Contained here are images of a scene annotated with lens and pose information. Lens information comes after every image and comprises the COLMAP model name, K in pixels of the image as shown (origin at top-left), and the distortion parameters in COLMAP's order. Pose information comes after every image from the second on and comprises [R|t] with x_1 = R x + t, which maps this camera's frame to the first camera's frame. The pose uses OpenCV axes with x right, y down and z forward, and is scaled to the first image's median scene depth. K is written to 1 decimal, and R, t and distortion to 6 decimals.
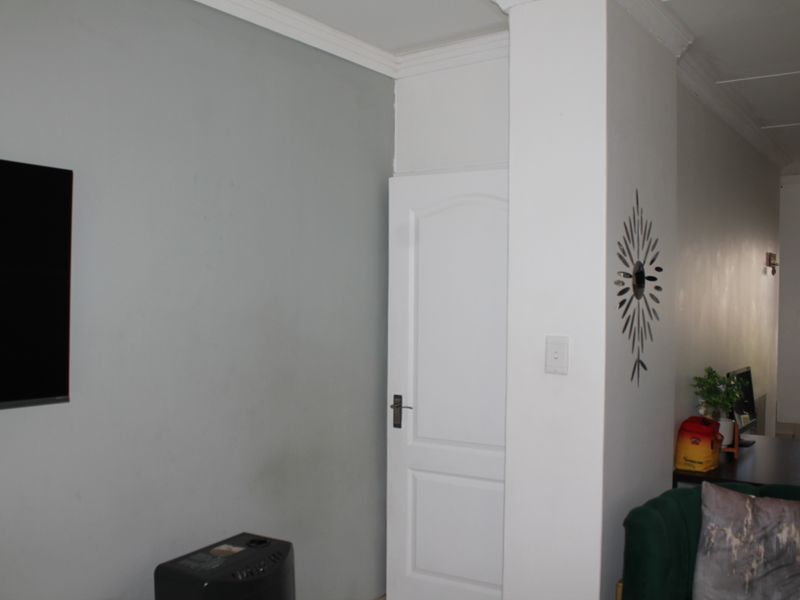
lens RADIAL K [[755.1, 0, 400.0], [0, 755.1, 300.0], [0, 0, 1]] dist [-0.182122, 0.155480]
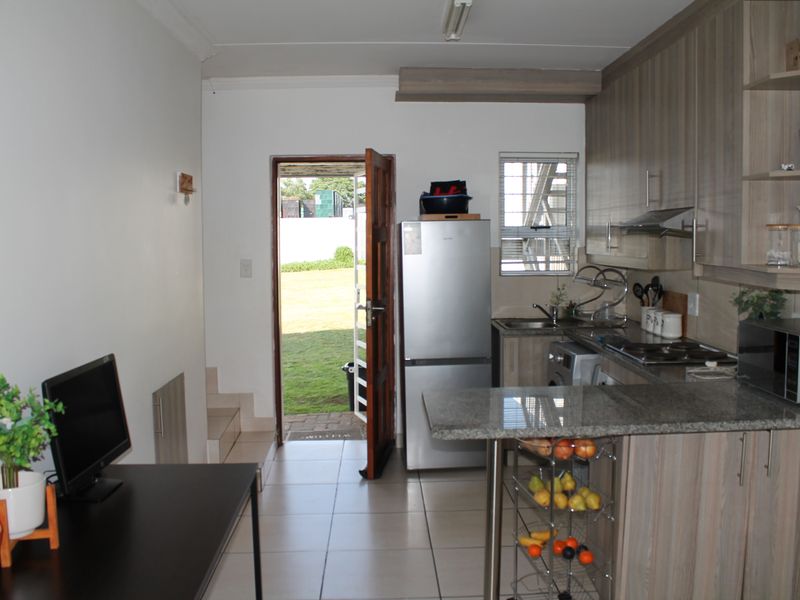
lens RADIAL K [[755.1, 0, 400.0], [0, 755.1, 300.0], [0, 0, 1]] dist [-0.182122, 0.155480]
pose [[0.794030, -0.067082, 0.604166, 0.478201], [0.018306, 0.996080, 0.086539, -0.001023], [-0.607603, -0.057654, 0.792146, 0.599614]]
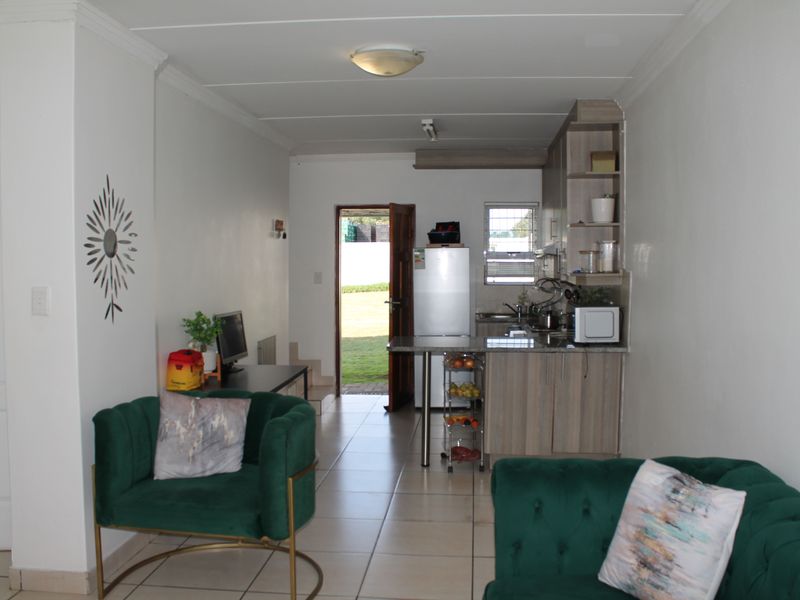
lens RADIAL K [[755.1, 0, 400.0], [0, 755.1, 300.0], [0, 0, 1]] dist [-0.182122, 0.155480]
pose [[0.865678, -0.037030, 0.499230, 0.111050], [0.012152, 0.998521, 0.052992, 0.011090], [-0.500454, -0.039807, 0.864848, -0.406779]]
